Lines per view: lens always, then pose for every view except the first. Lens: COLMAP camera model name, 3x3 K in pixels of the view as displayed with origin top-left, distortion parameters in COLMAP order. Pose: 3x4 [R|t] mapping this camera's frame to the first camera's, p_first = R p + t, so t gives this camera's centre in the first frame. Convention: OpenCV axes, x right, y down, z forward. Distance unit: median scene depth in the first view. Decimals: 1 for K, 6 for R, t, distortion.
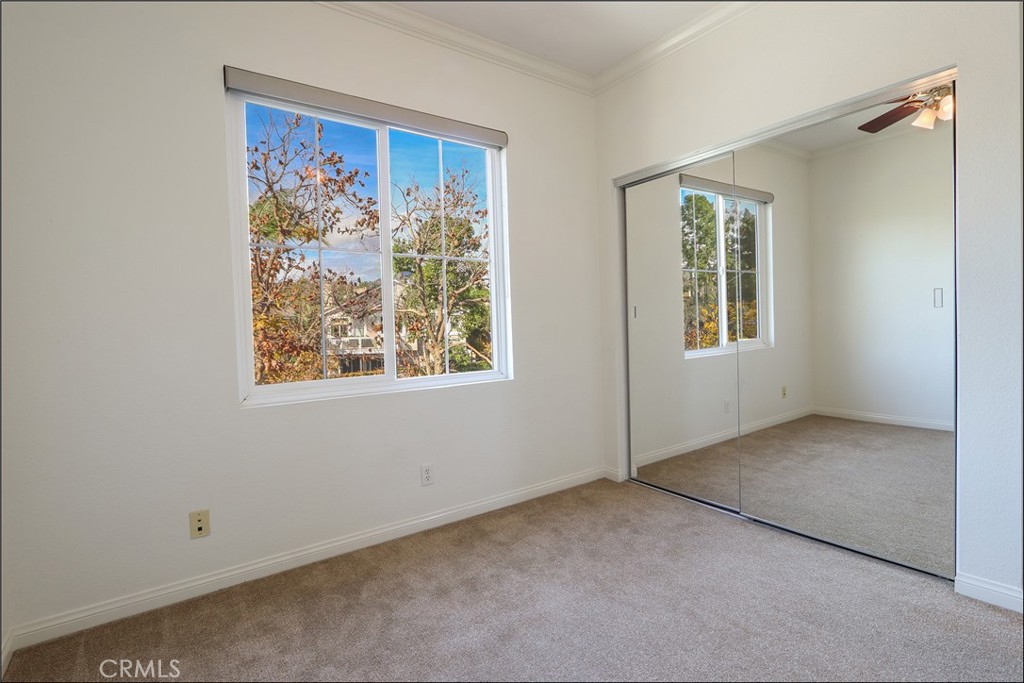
lens RADIAL K [[496.9, 0, 514.3], [0, 496.9, 338.7], [0, 0, 1]] dist [-0.011628, 0.003158]
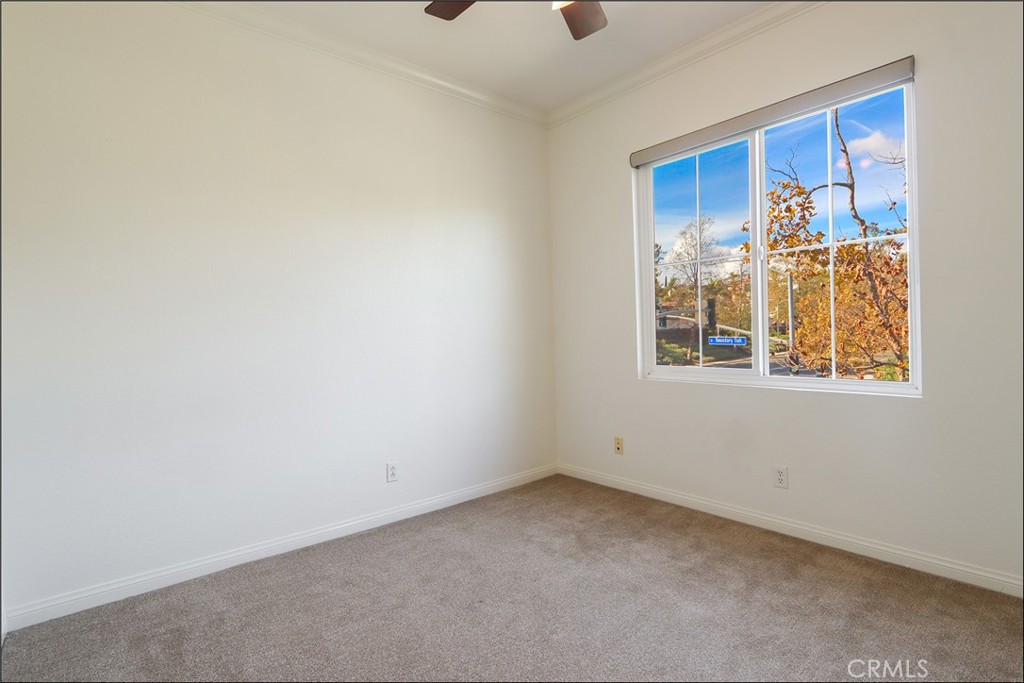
lens RADIAL K [[496.9, 0, 514.7], [0, 496.9, 342.7], [0, 0, 1]] dist [-0.011628, 0.003158]
pose [[0.073938, 0.053708, -0.995816, 0.877104], [0.006153, 0.998505, 0.054310, -0.053872], [0.997244, -0.010143, 0.073497, 0.487565]]
